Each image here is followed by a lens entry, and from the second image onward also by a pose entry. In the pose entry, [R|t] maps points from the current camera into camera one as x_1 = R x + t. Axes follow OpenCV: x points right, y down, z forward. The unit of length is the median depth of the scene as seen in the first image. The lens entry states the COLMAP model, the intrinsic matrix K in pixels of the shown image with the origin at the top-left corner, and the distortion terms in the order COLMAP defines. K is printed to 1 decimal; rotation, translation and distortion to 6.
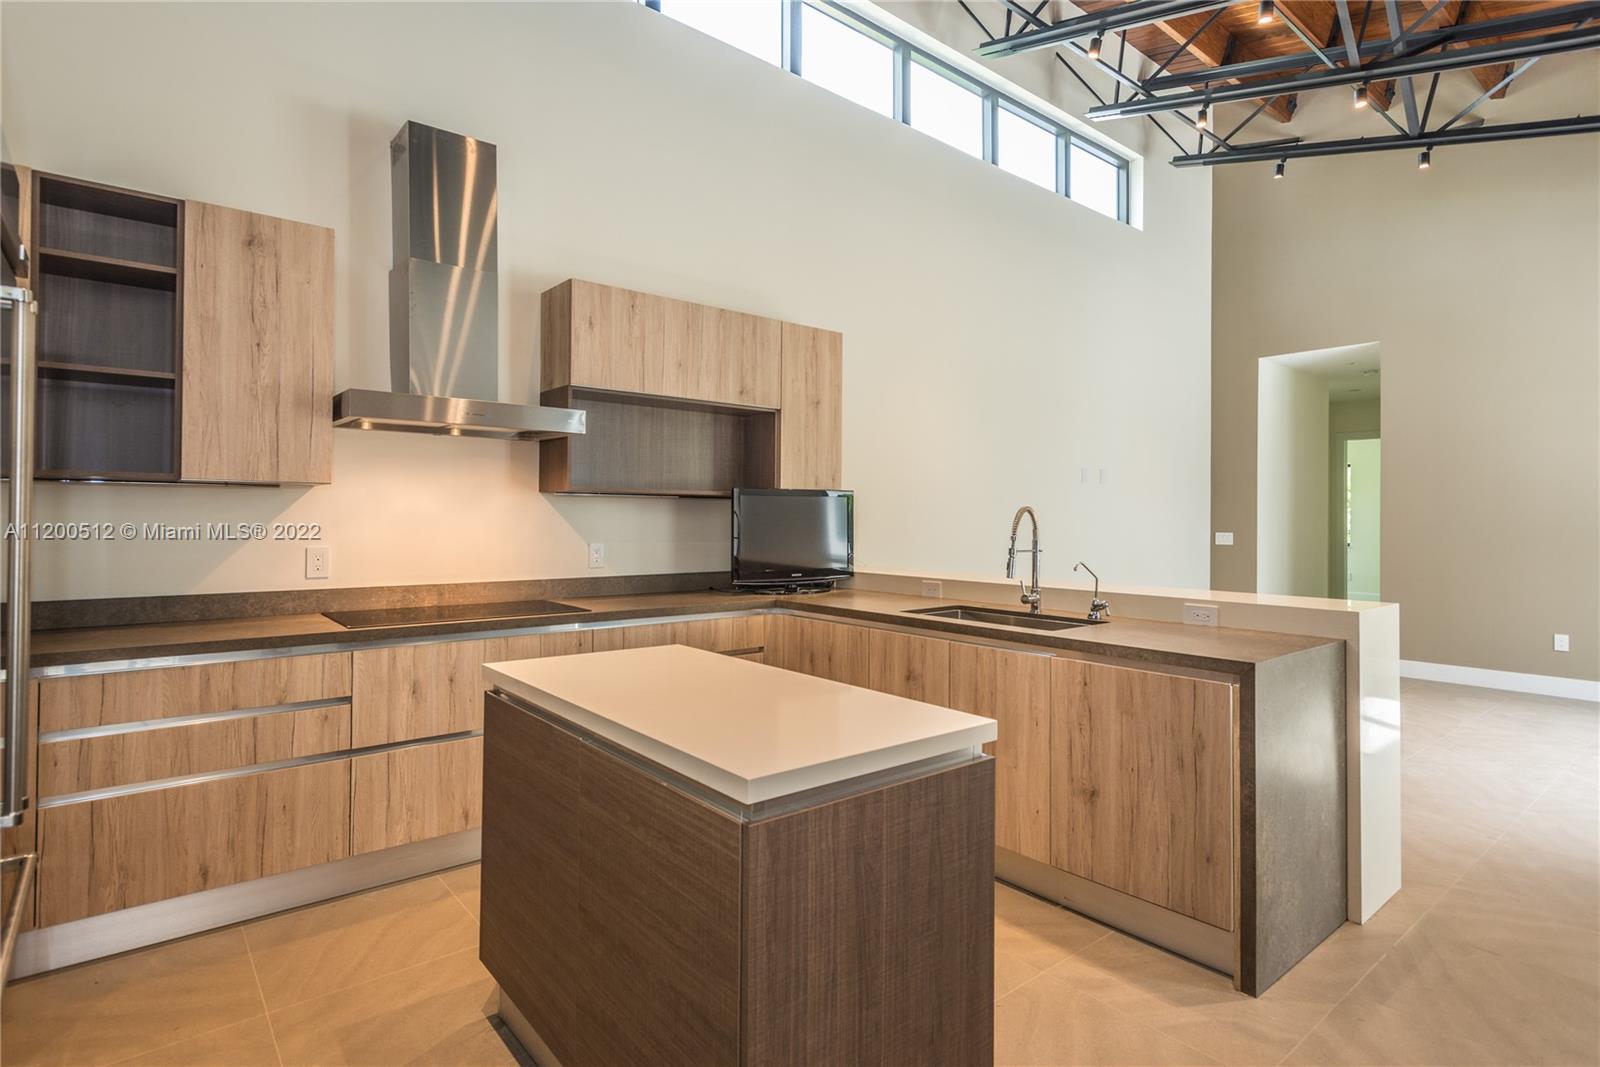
lens RADIAL K [[821.4, 0, 796.4], [0, 821.4, 517.1], [0, 0, 1]] dist [0.028312, -0.000075]
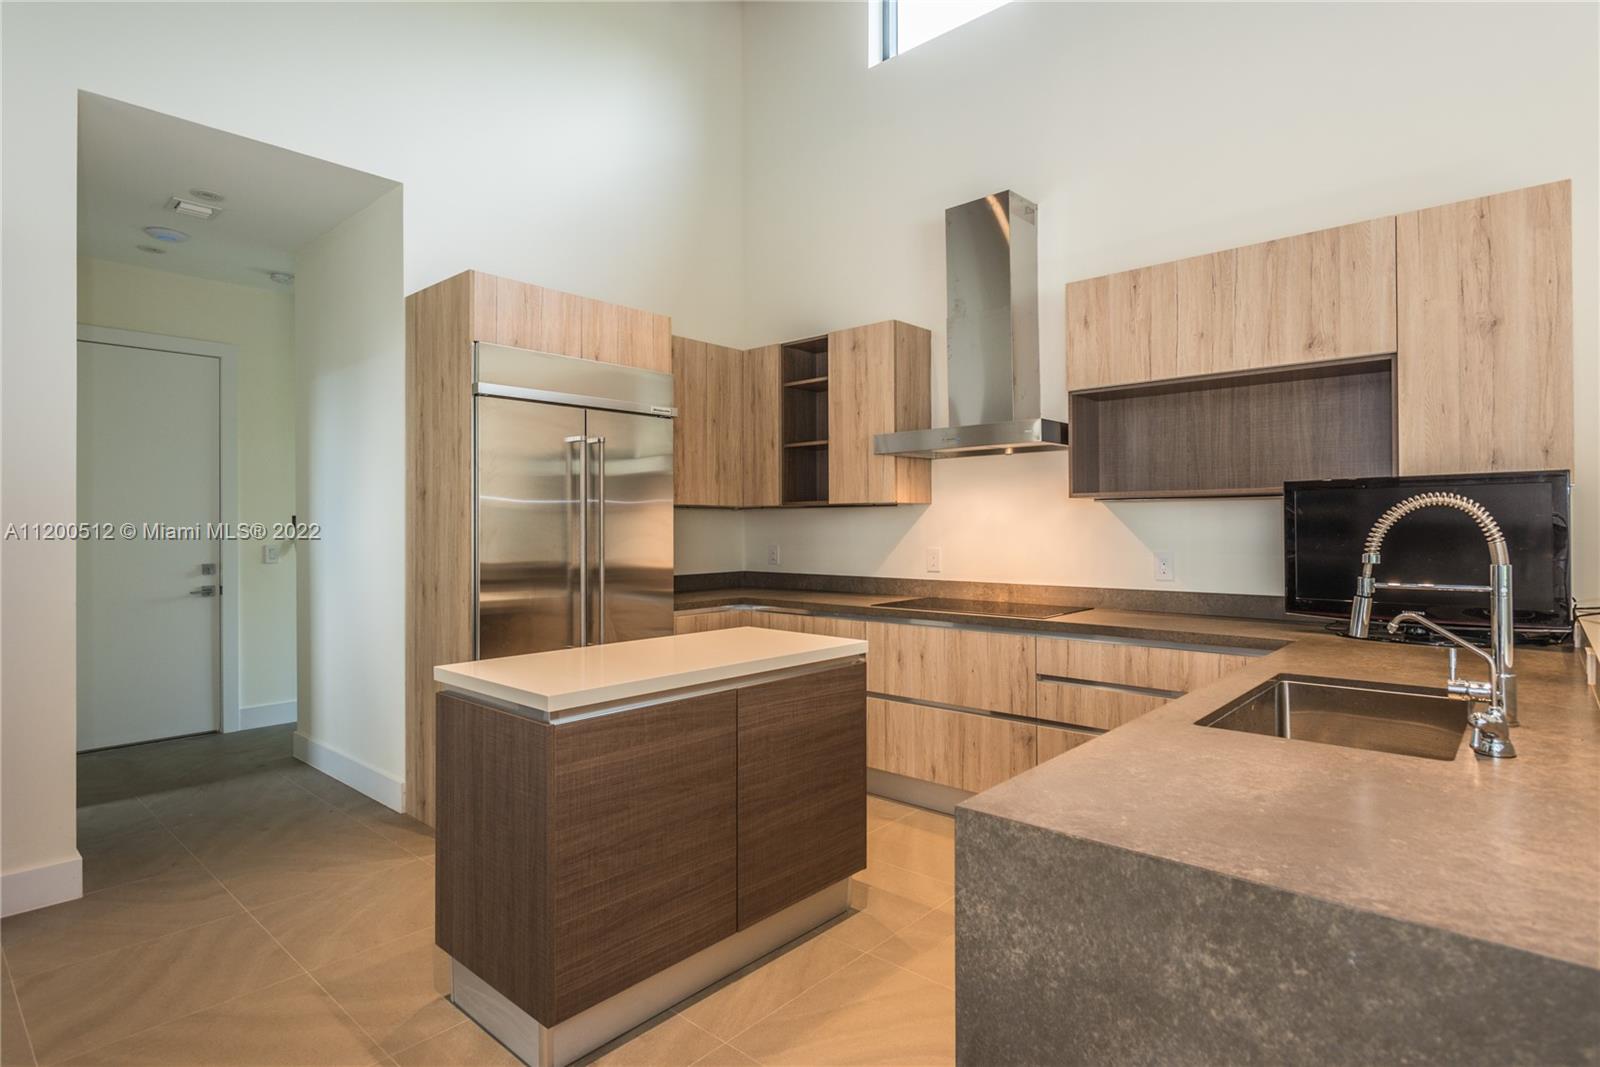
lens RADIAL K [[823.8, 0, 795.2], [0, 823.8, 527.5], [0, 0, 1]] dist [0.010805, -0.000757]
pose [[0.151170, -0.005380, -0.988493, 0.654455], [0.006224, 0.999971, -0.004490, 0.005740], [0.988488, -0.005473, 0.151199, 0.522143]]
